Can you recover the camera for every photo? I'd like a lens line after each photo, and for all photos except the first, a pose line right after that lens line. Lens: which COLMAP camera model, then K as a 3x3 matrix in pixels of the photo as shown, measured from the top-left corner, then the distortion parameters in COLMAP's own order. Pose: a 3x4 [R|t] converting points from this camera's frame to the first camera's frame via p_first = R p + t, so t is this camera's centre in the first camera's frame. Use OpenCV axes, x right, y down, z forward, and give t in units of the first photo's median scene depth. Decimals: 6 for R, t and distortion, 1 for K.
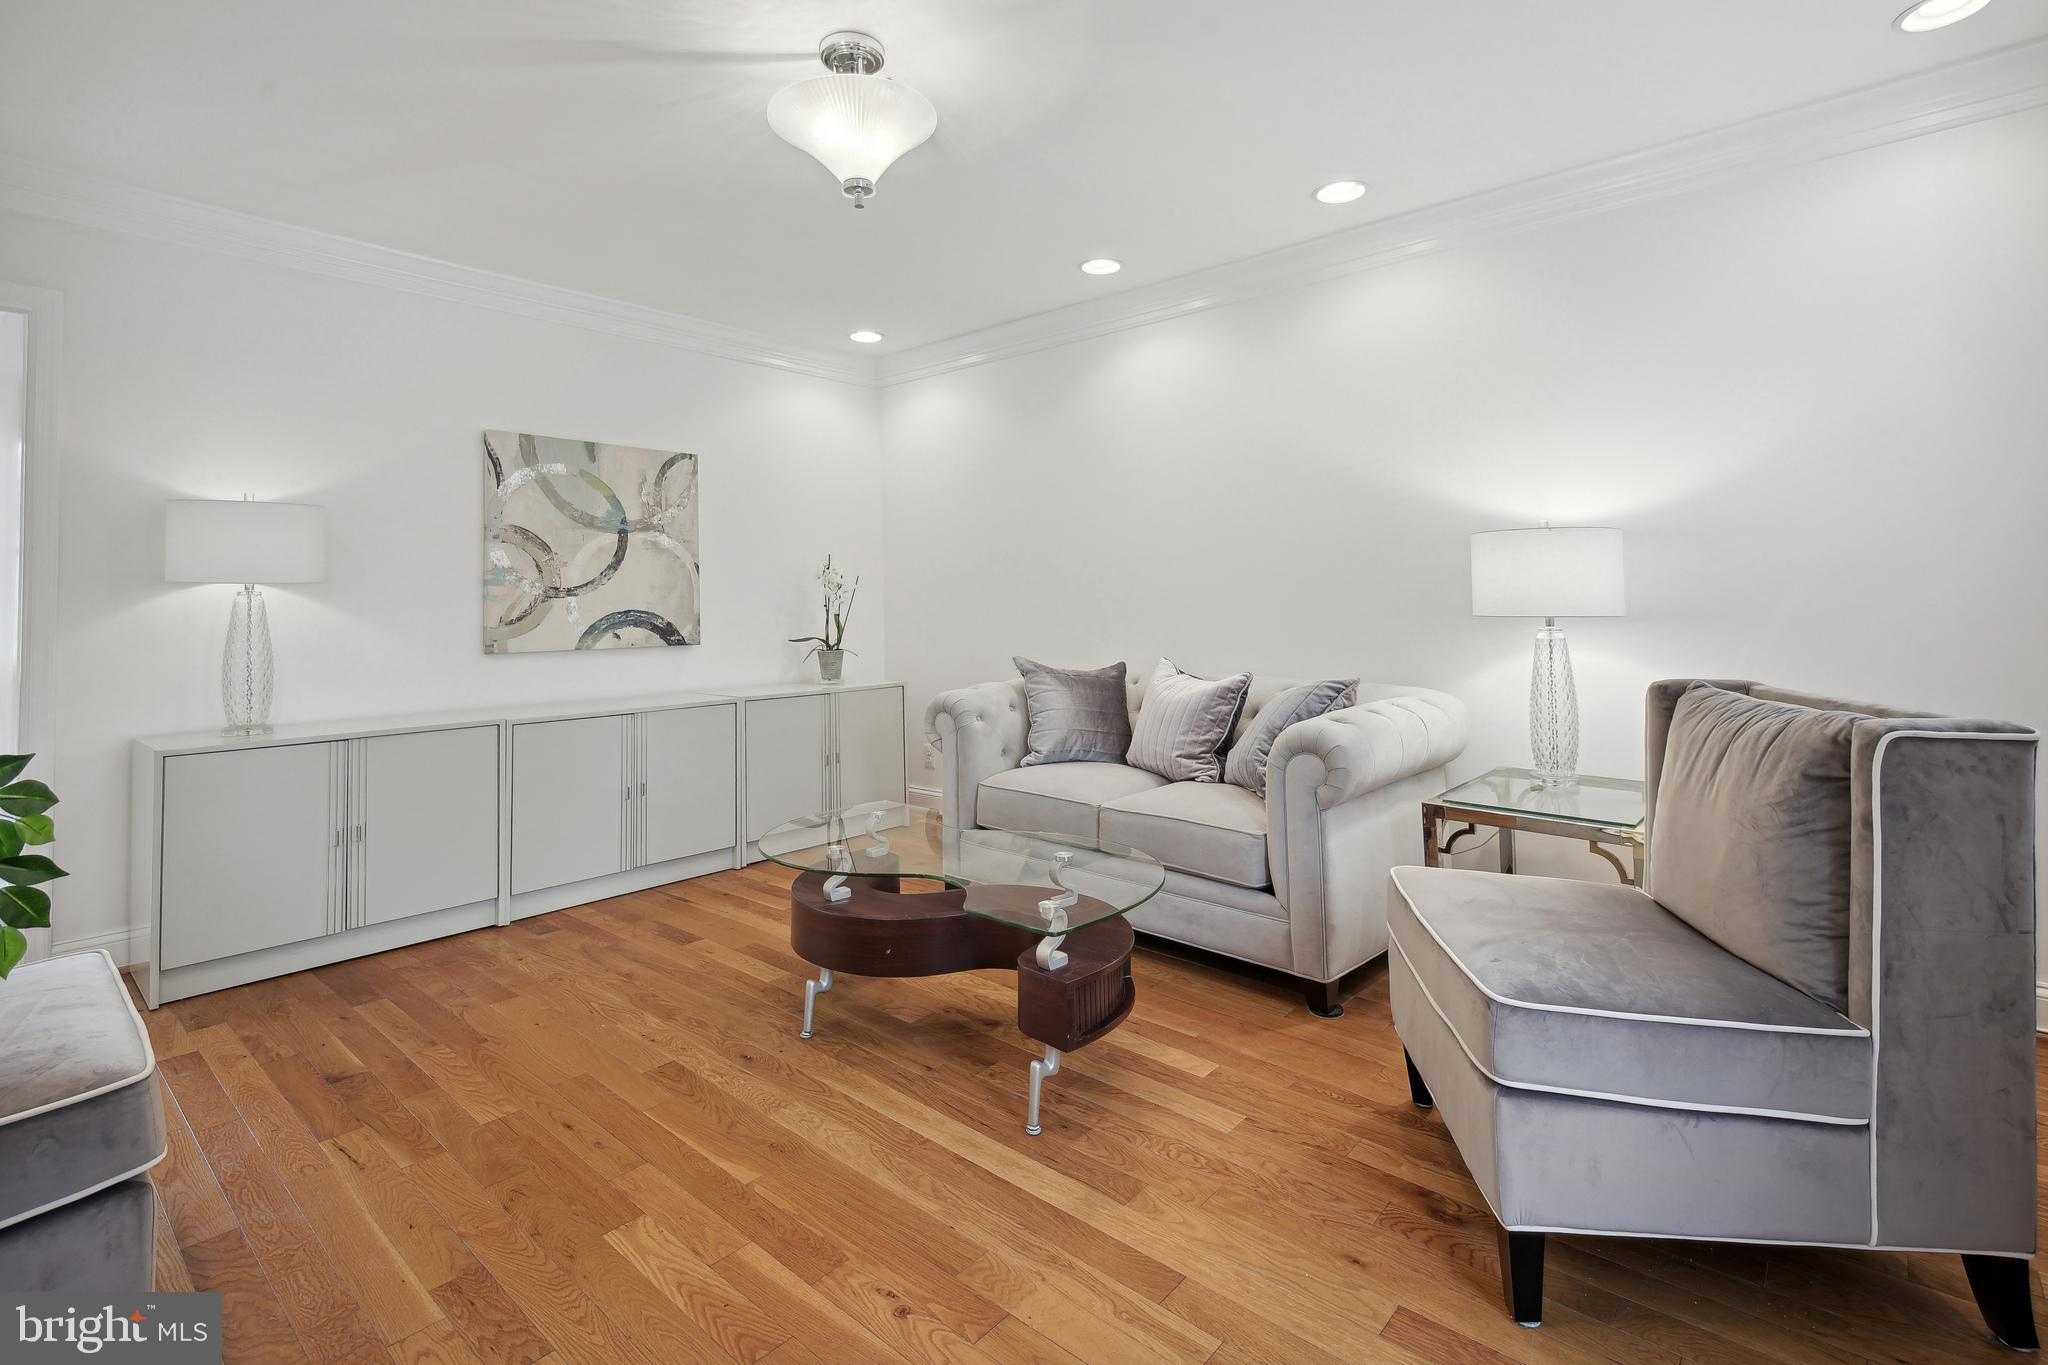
lens RADIAL K [[951.8, 0, 1077.0], [0, 951.8, 567.1], [0, 0, 1]] dist [0.001212, -0.001559]
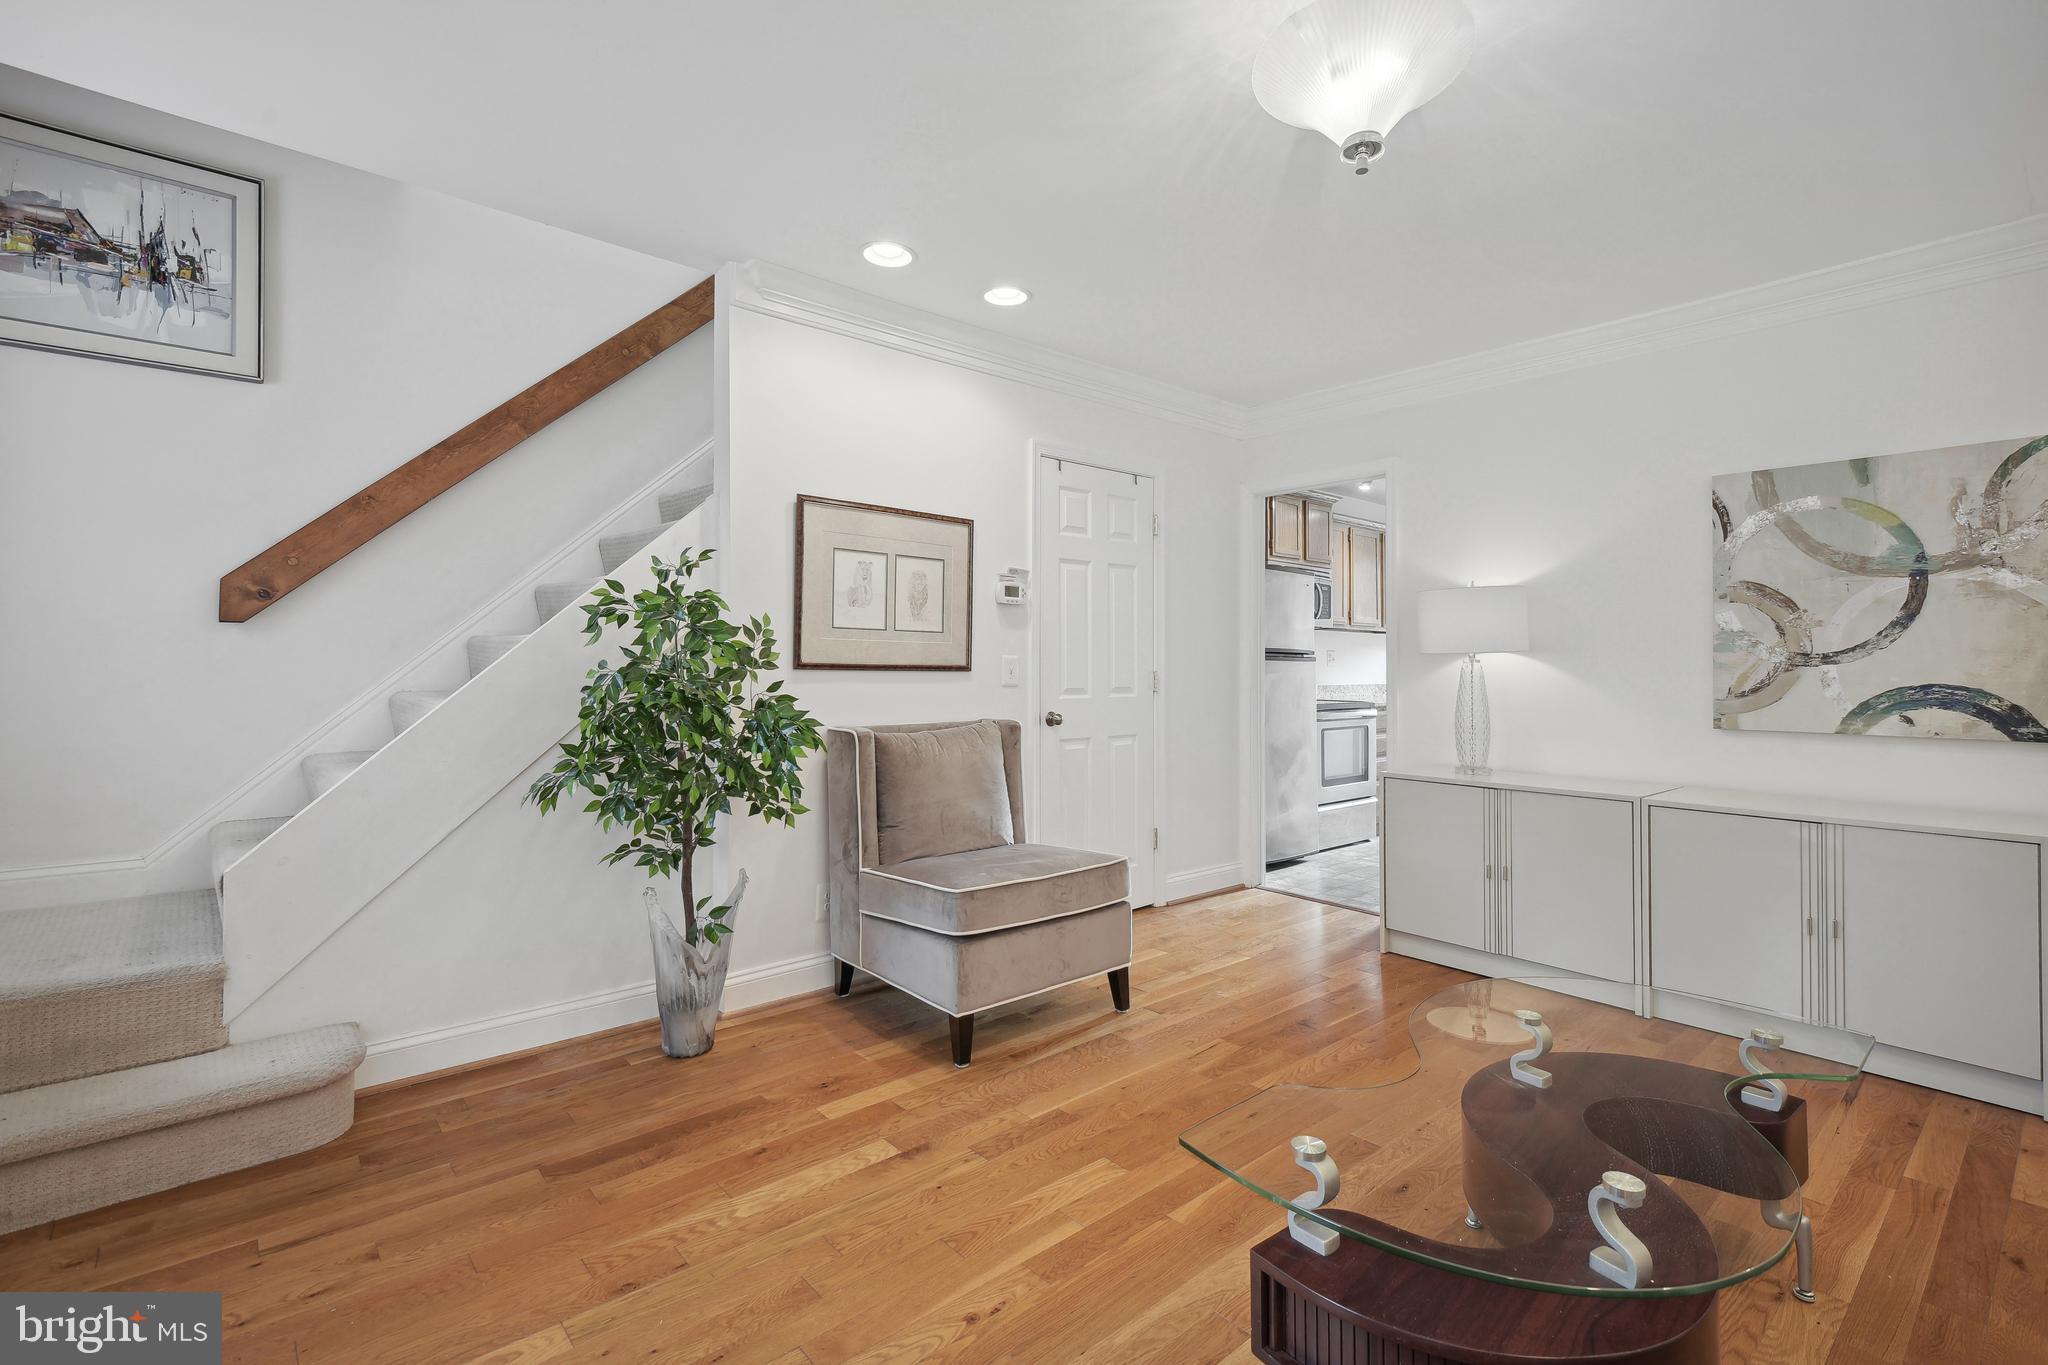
lens RADIAL K [[926.3, 0, 1028.8], [0, 926.3, 675.1], [0, 0, 1]] dist [0.000747, 0.000102]
pose [[-0.158223, 0.015358, -0.987284, 0.324783], [0.029854, 0.999496, 0.010764, 0.011850], [0.986952, -0.027771, -0.158602, 0.479854]]
